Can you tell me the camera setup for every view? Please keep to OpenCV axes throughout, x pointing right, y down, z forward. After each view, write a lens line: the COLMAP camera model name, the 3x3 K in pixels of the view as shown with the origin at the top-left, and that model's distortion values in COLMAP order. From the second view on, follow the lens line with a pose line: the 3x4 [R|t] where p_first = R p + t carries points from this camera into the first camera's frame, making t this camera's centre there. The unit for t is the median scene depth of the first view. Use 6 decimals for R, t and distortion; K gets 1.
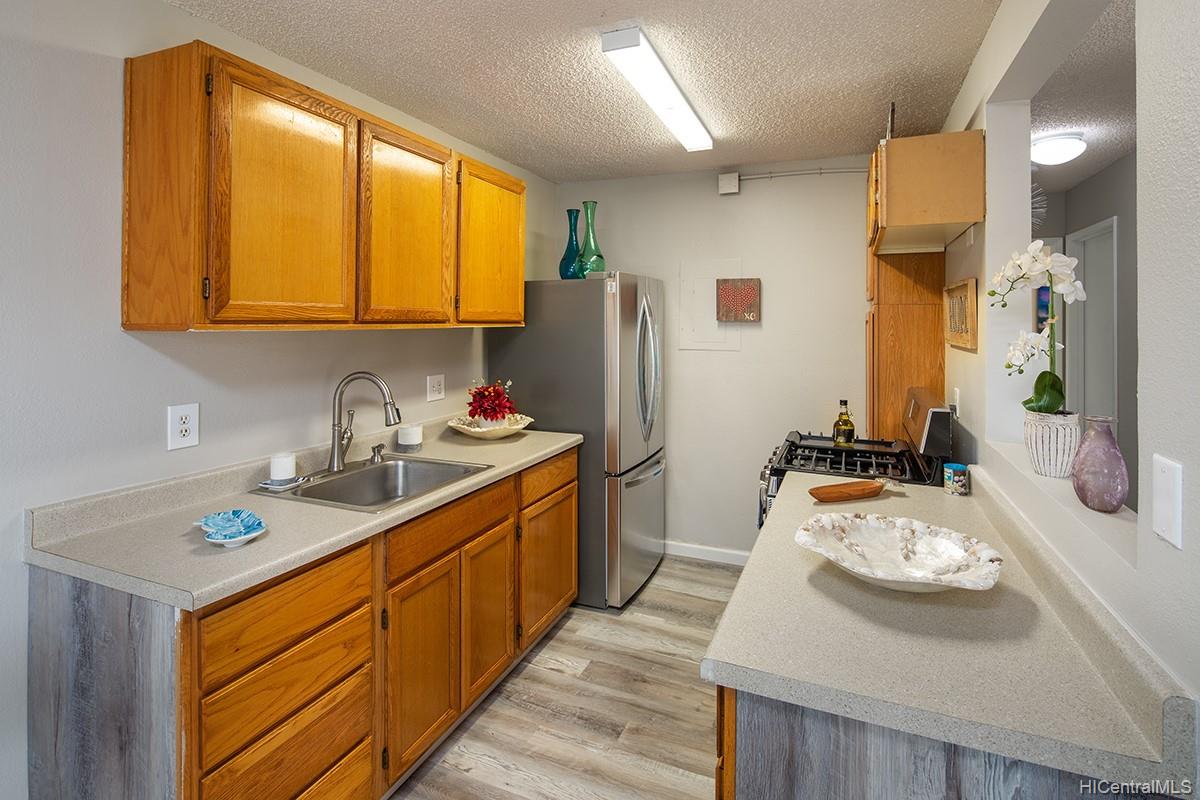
lens RADIAL K [[586.1, 0, 609.9], [0, 586.1, 312.1], [0, 0, 1]] dist [0.001204, -0.002879]
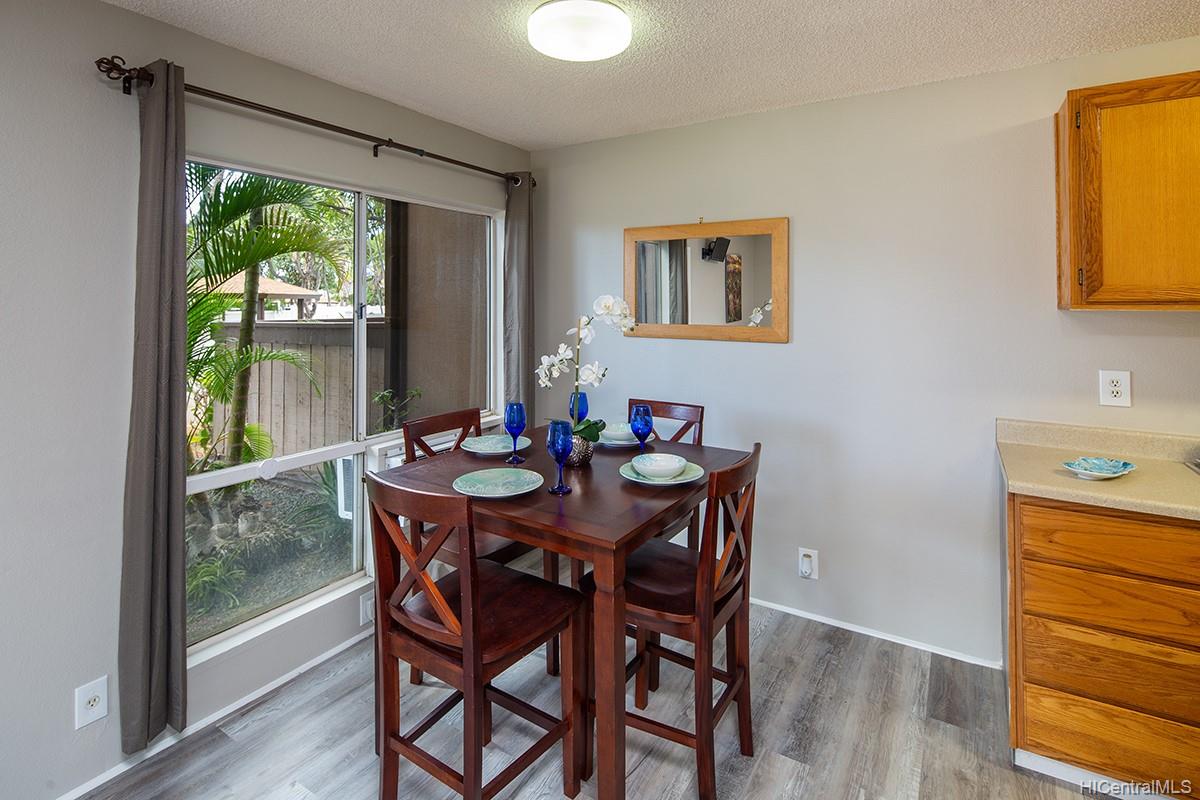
lens RADIAL K [[586.1, 0, 596.0], [0, 586.1, 296.9], [0, 0, 1]] dist [0.001204, -0.002879]
pose [[-0.149682, -0.004379, -0.988724, 0.441205], [0.020028, 0.999772, -0.007460, -0.006053], [0.988531, -0.020918, -0.149561, 0.079521]]
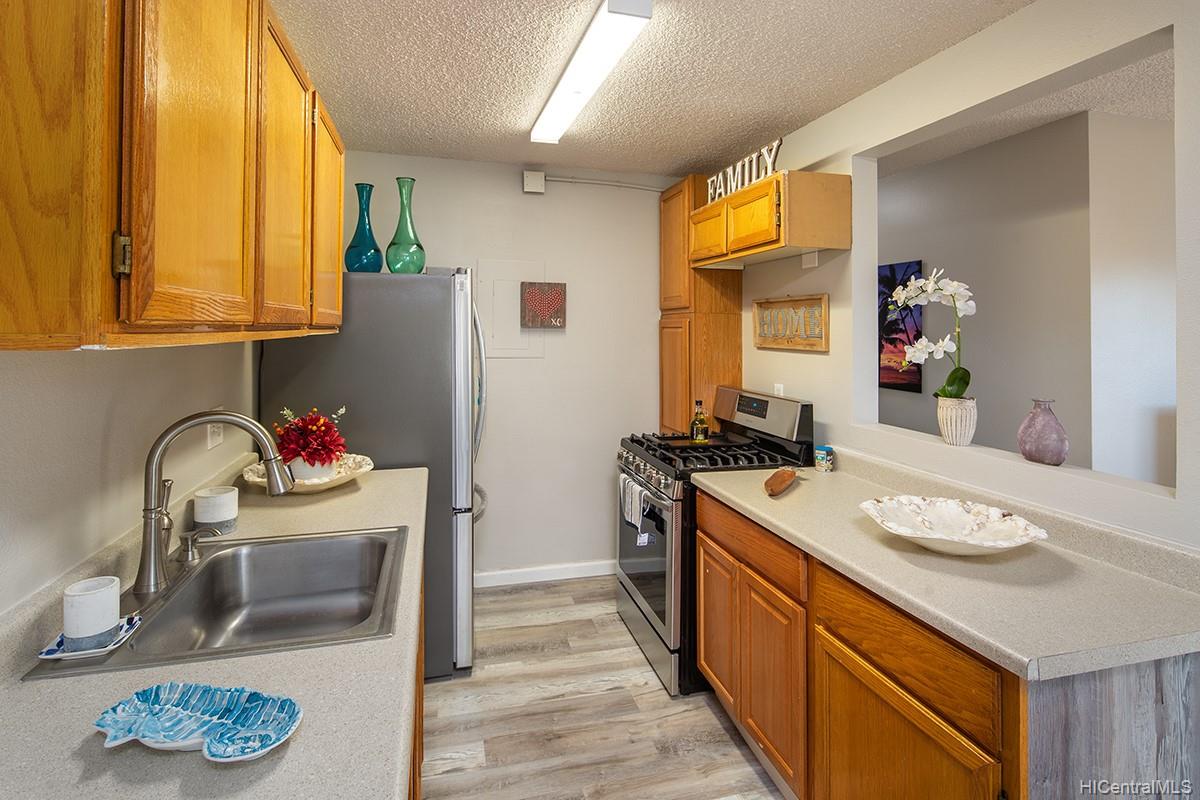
lens RADIAL K [[586.1, 0, 616.8], [0, 586.1, 318.4], [0, 0, 1]] dist [0.001204, -0.002879]
pose [[0.789806, 0.013859, 0.613200, -0.395287], [-0.015578, 0.999875, -0.002533, 0.003021], [-0.613159, -0.007552, 0.789924, 0.241926]]
